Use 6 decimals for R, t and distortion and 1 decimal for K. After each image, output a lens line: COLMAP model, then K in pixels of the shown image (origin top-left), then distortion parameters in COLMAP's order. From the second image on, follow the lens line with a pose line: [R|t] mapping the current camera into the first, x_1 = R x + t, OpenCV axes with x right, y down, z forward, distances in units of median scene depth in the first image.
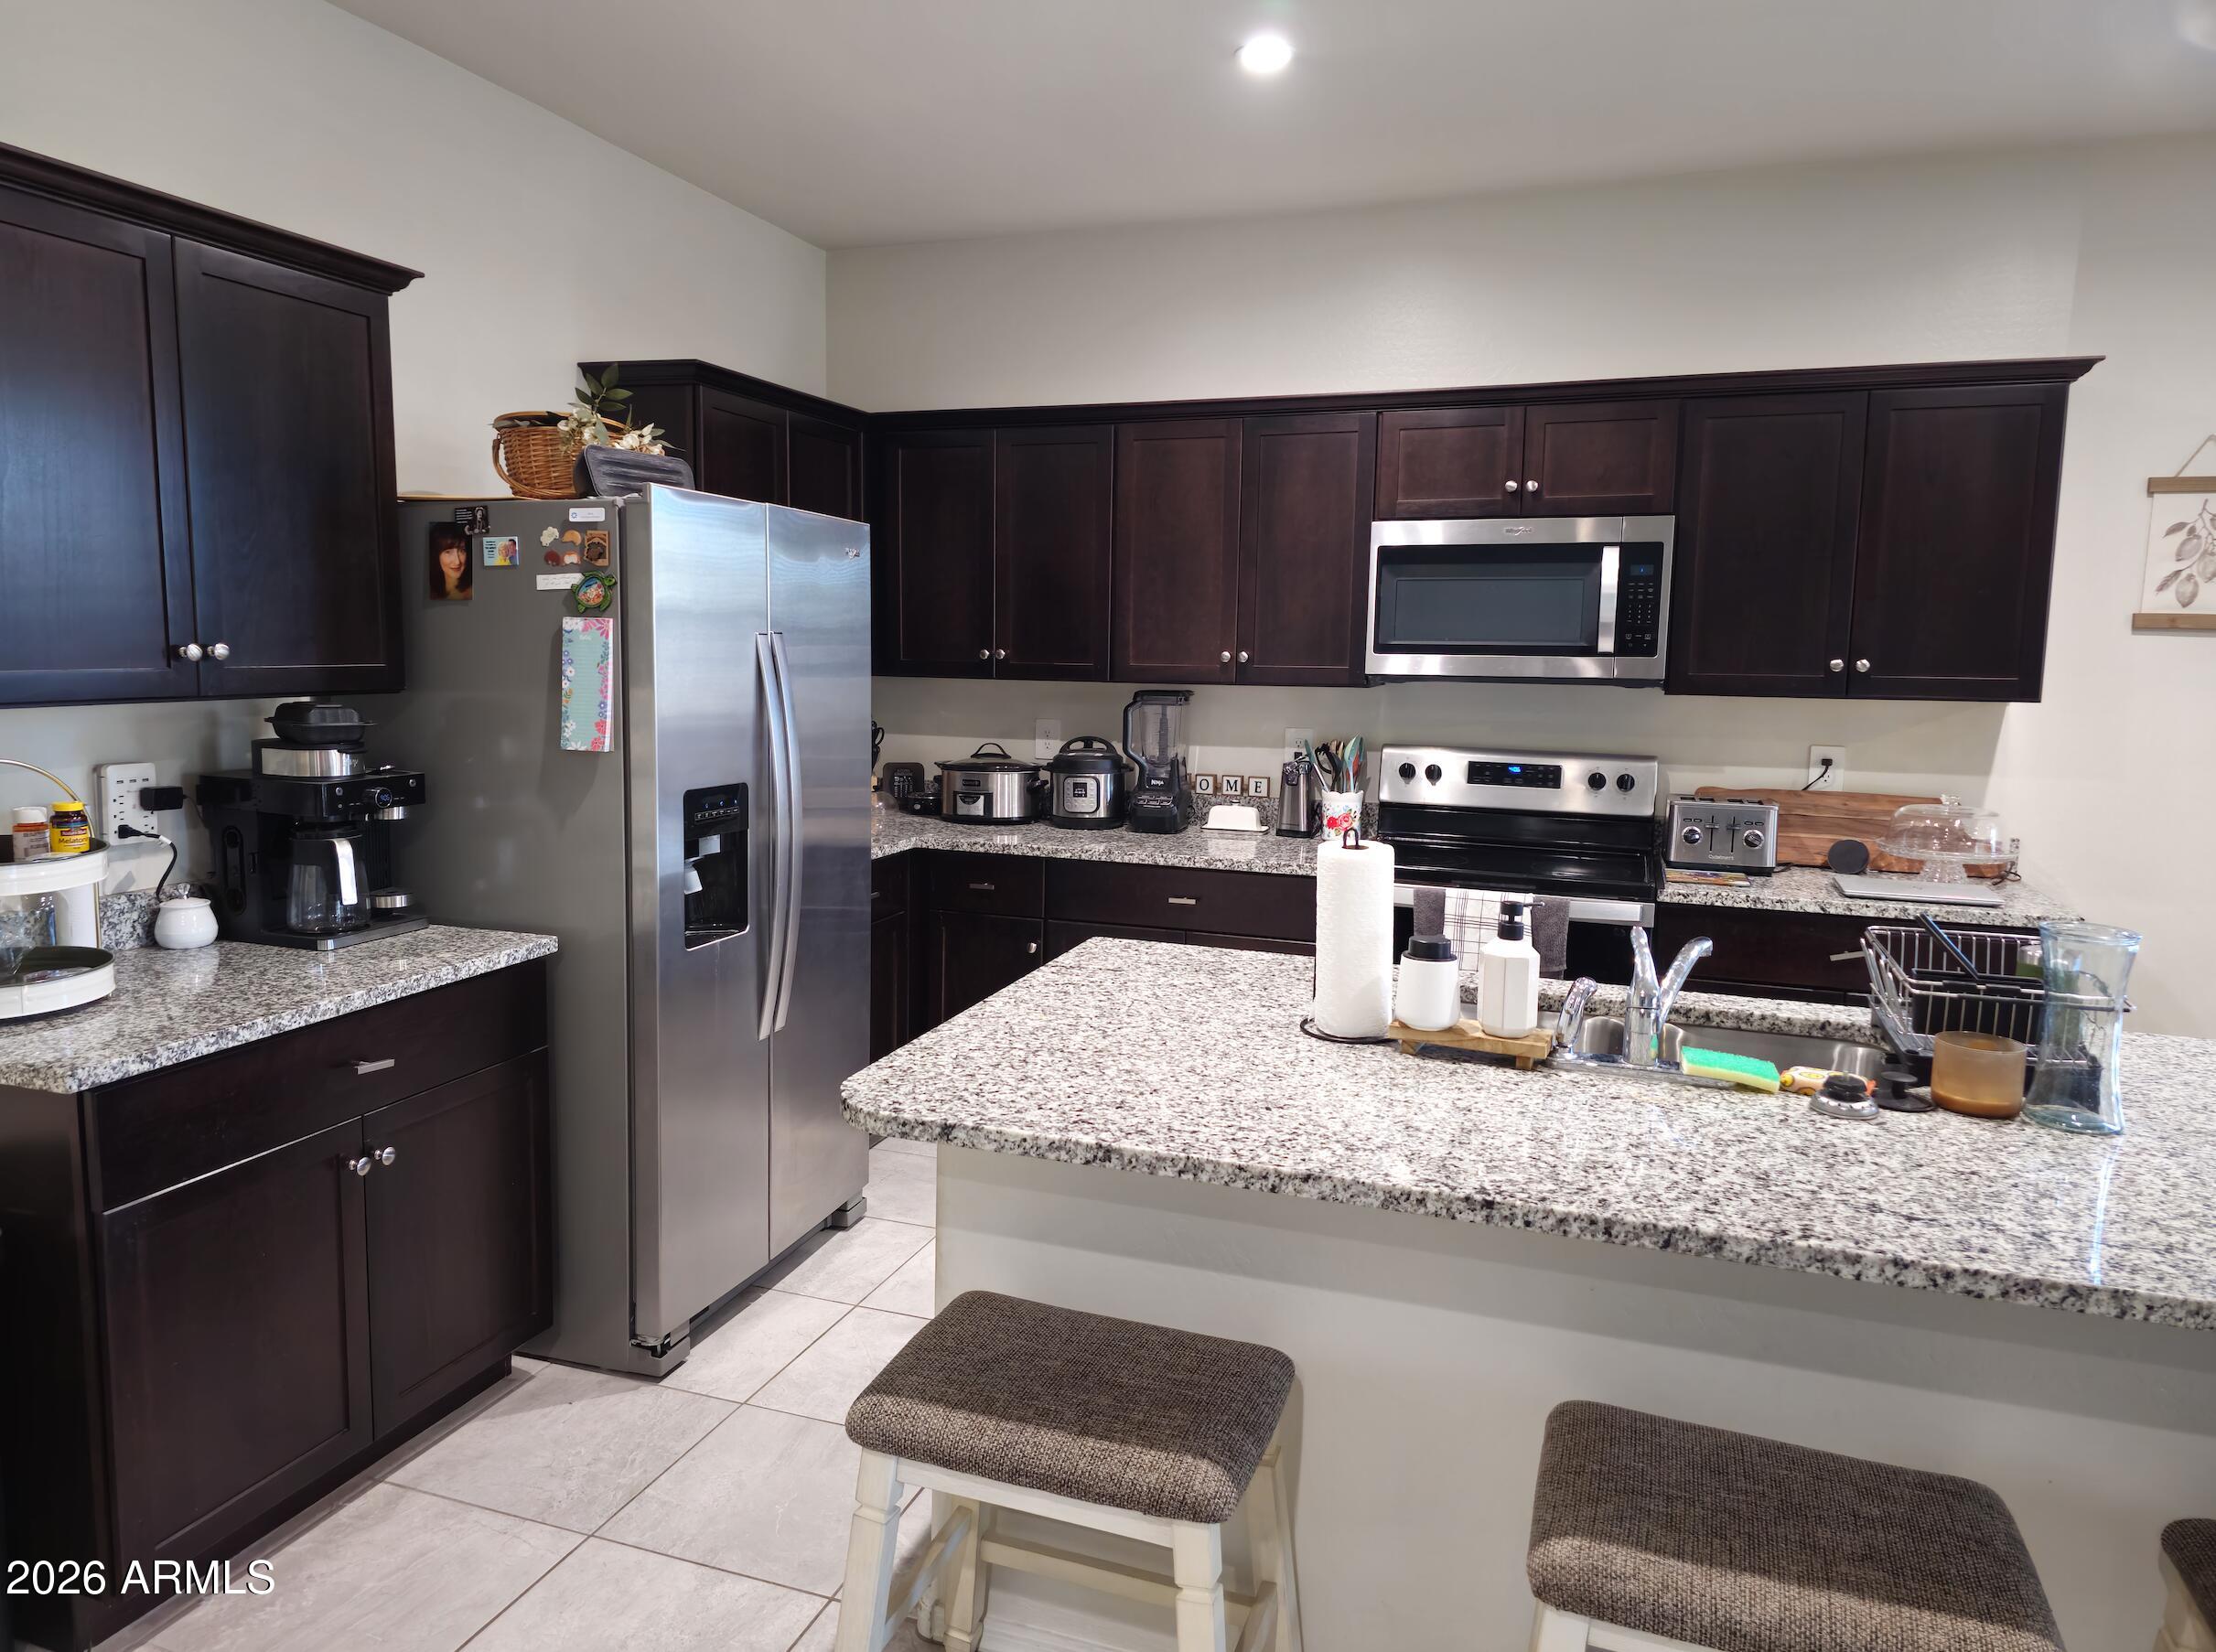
lens RADIAL K [[1476.1, 0, 1067.6], [0, 1476.1, 816.1], [0, 0, 1]] dist [0.078139, -0.085864]
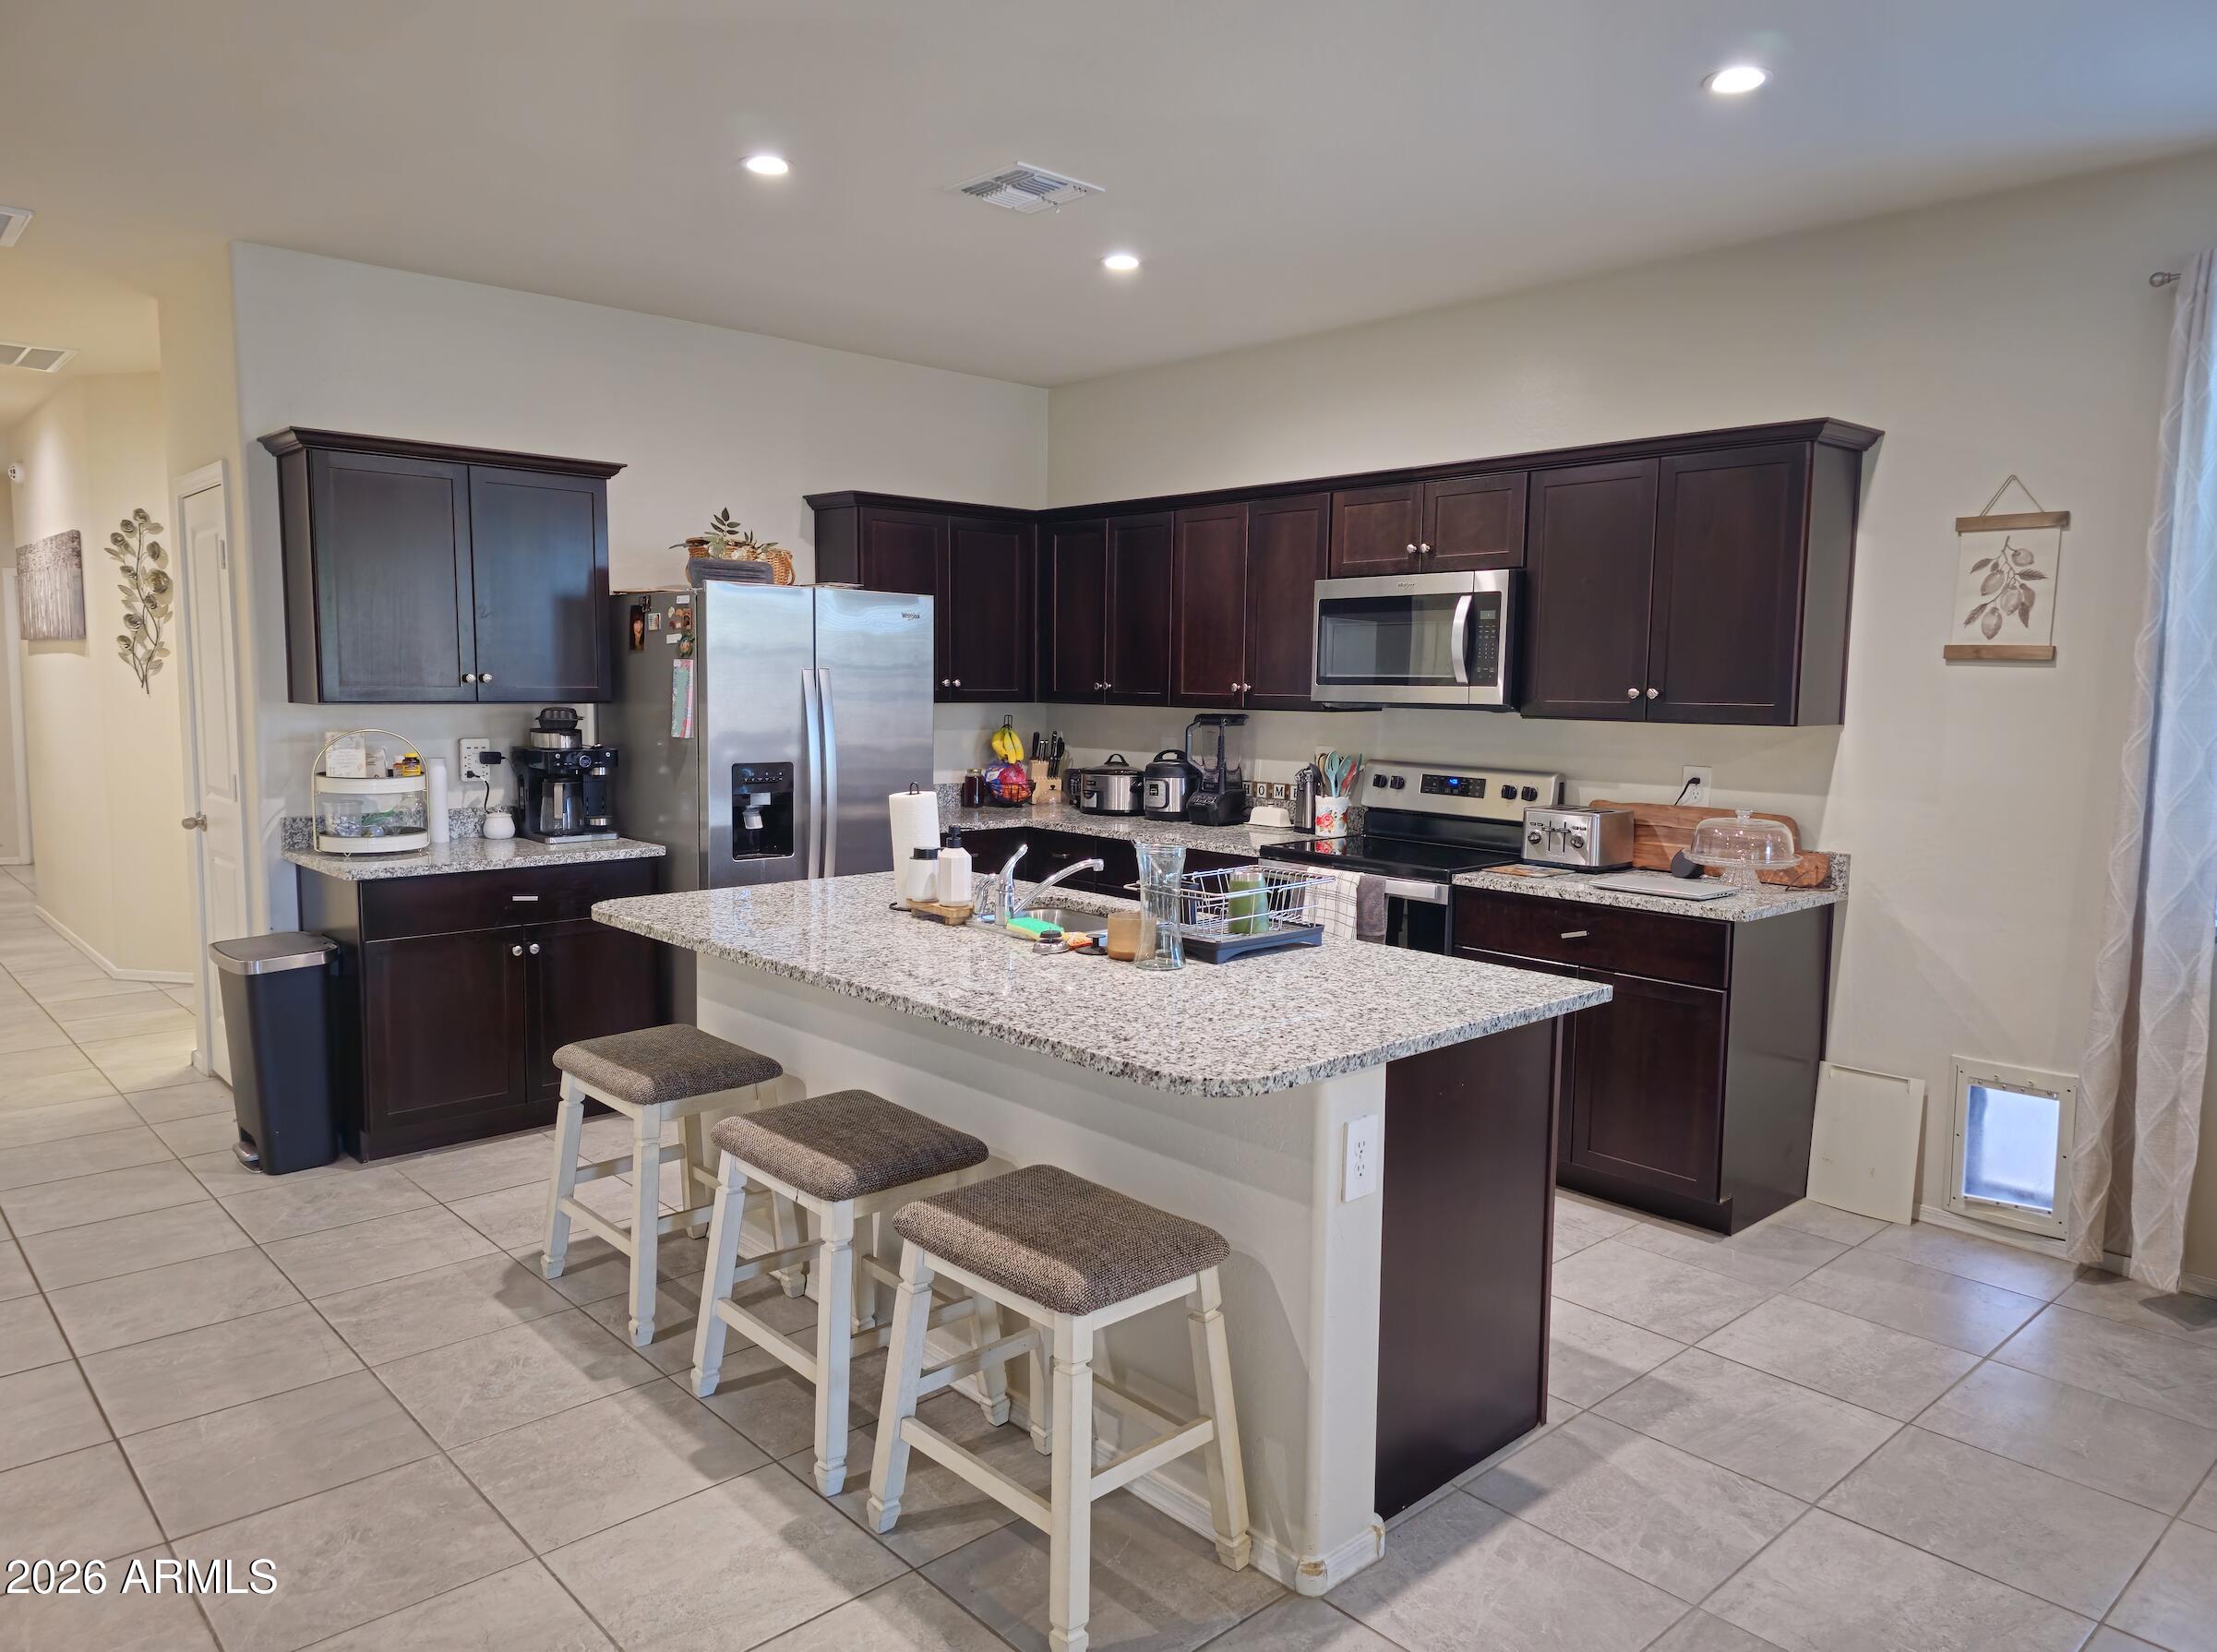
lens RADIAL K [[1476.9, 0, 1068.1], [0, 1476.9, 816.1], [0, 0, 1]] dist [0.078139, -0.085864]
pose [[0.884998, 0.041411, -0.463750, 0.667425], [-0.055297, 0.998336, -0.016378, 0.038168], [0.462300, 0.040139, 0.885814, -0.228926]]
